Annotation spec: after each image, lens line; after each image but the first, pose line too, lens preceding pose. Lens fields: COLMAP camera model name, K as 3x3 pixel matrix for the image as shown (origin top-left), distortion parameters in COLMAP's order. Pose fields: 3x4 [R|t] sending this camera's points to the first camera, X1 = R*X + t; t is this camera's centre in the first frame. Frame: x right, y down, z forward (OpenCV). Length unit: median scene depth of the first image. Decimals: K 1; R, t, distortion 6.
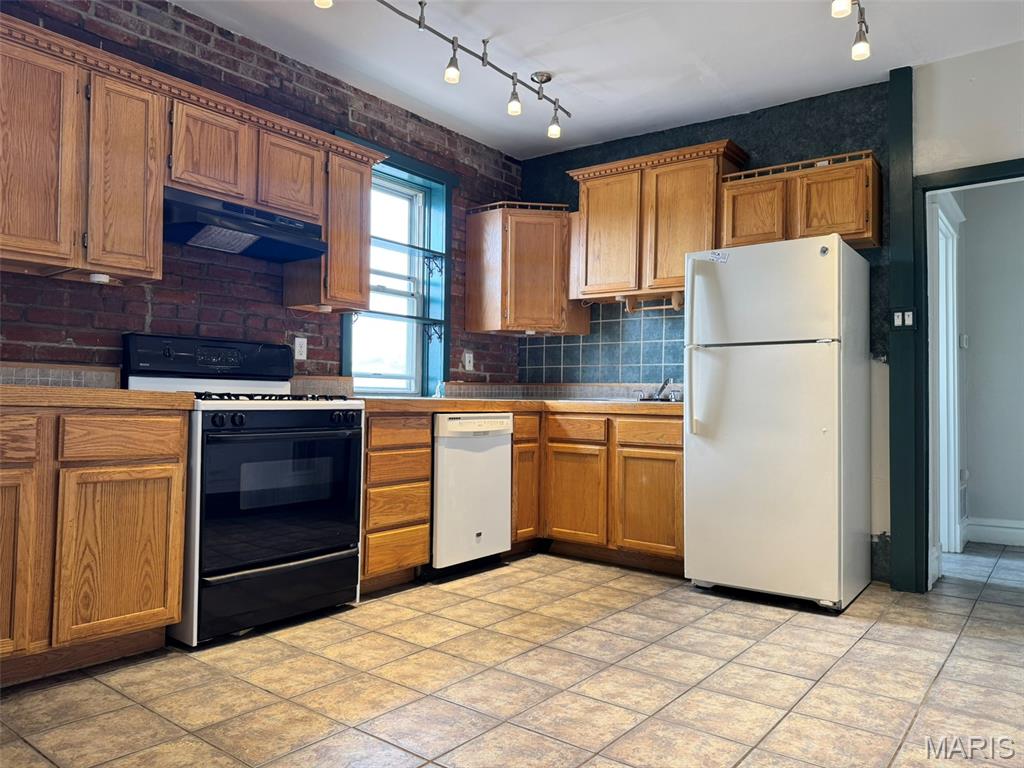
lens RADIAL K [[723.9, 0, 516.0], [0, 723.9, 387.9], [0, 0, 1]] dist [0.034414, -0.030227]
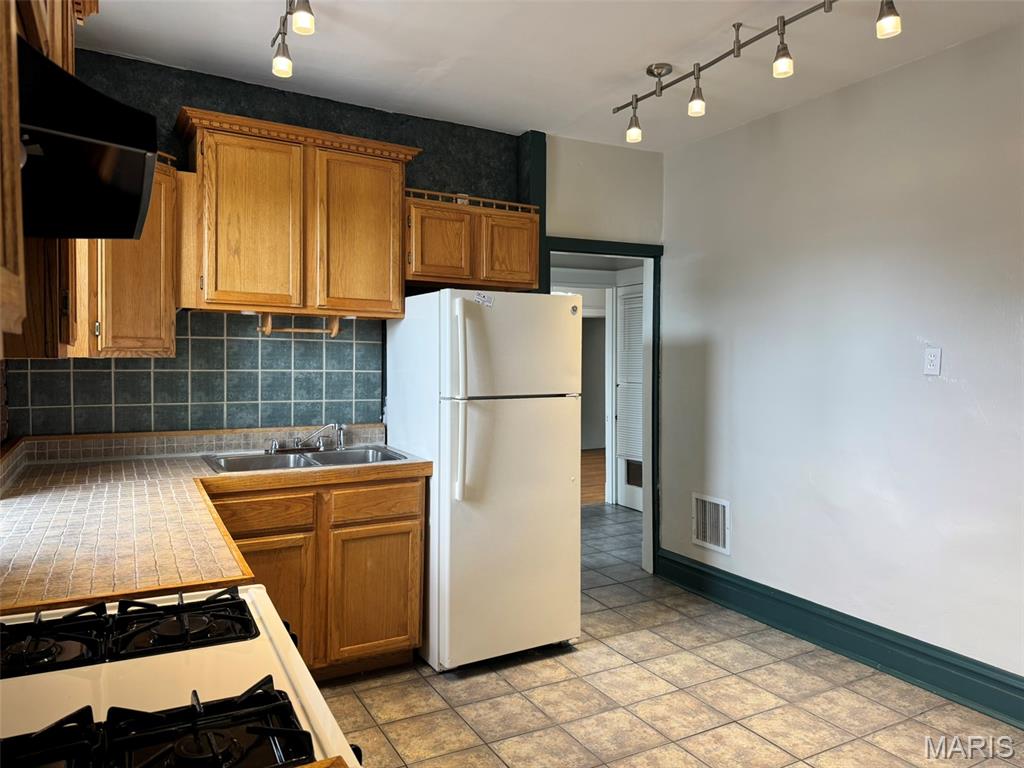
lens RADIAL K [[723.9, 0, 517.6], [0, 723.9, 375.7], [0, 0, 1]] dist [0.034414, -0.030227]
pose [[0.390943, -0.033752, 0.919796, -0.496599], [-0.025756, 0.998535, 0.047589, -0.123473], [-0.920054, -0.042295, 0.389501, 0.579004]]
